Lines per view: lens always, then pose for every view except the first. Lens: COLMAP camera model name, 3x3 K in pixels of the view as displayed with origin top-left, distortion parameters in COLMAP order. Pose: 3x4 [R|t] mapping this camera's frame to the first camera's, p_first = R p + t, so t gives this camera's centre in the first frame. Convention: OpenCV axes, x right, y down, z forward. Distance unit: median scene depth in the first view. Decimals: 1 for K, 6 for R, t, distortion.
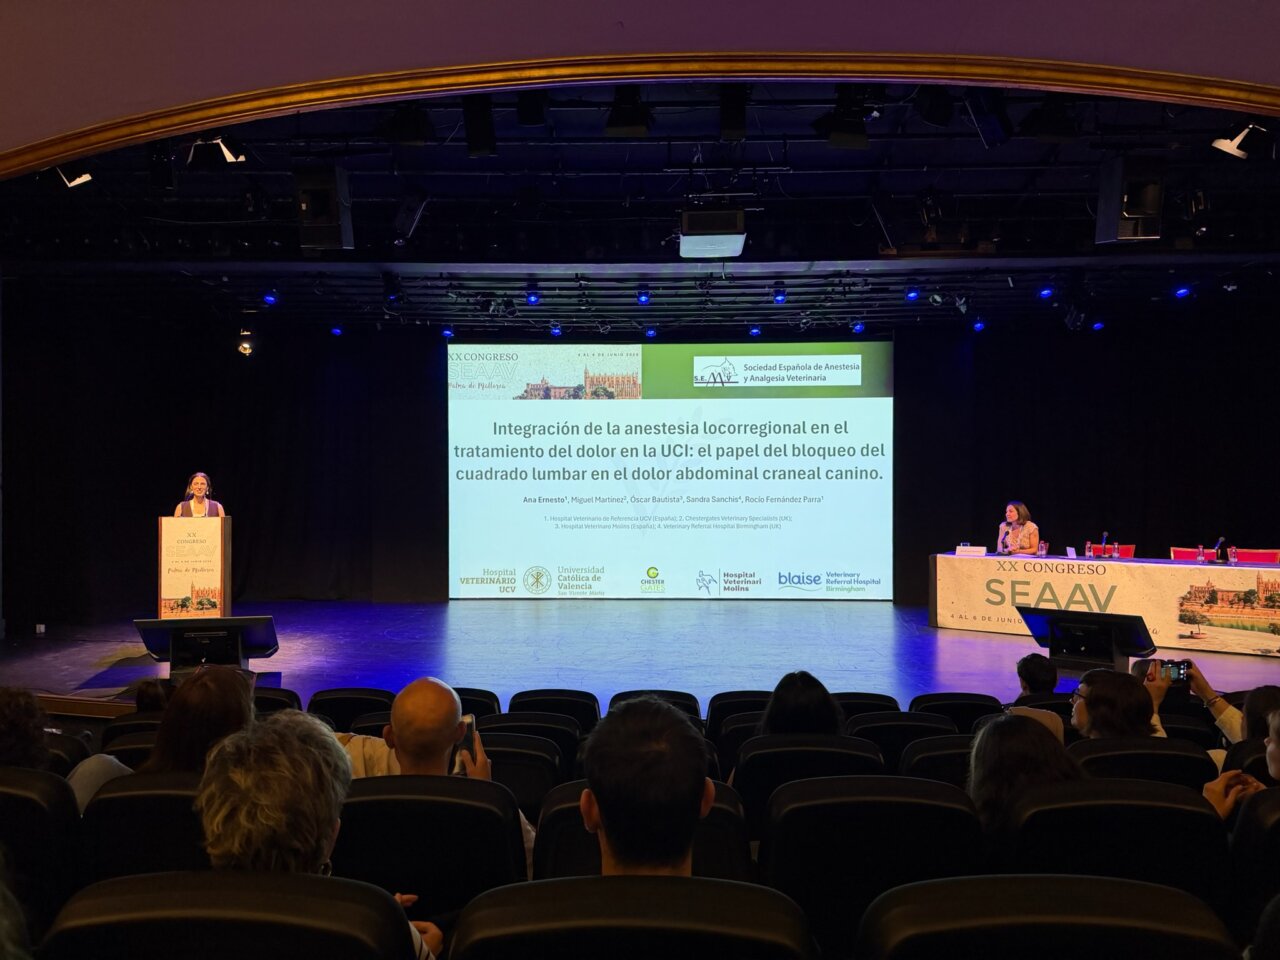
lens RADIAL K [[894.6, 0, 641.3], [0, 894.6, 482.7], [0, 0, 1]] dist [0.010903, -0.005604]
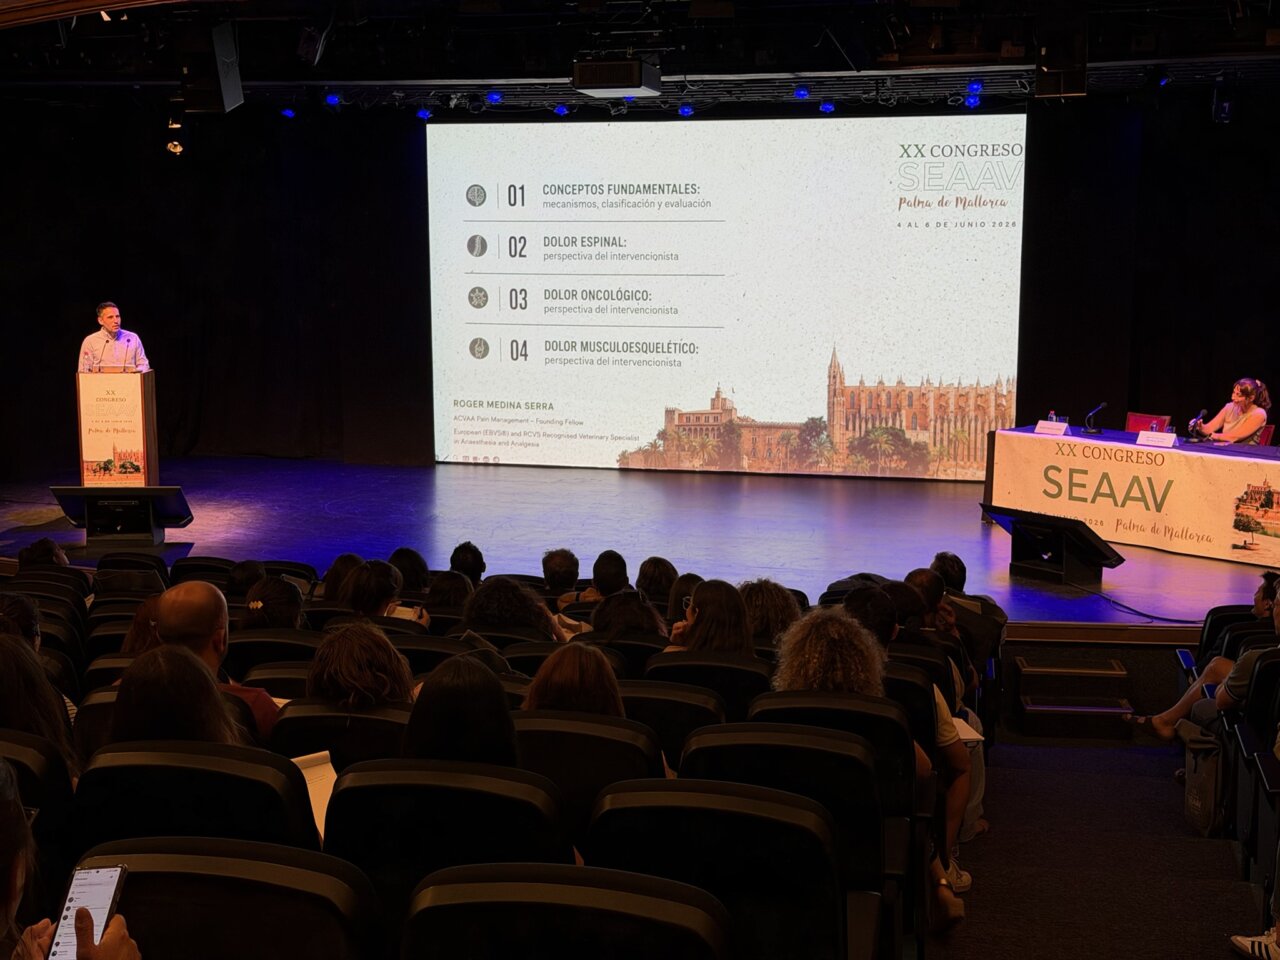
lens RADIAL K [[1794.4, 0, 639.7], [0, 1794.4, 479.6], [0, 0, 1]] dist [0.085823, 0.000000]
pose [[0.973683, 0.033341, -0.225455, 0.445464], [0.002372, 0.987705, 0.156310, -0.141809], [0.227895, -0.152731, 0.961633, -0.668318]]
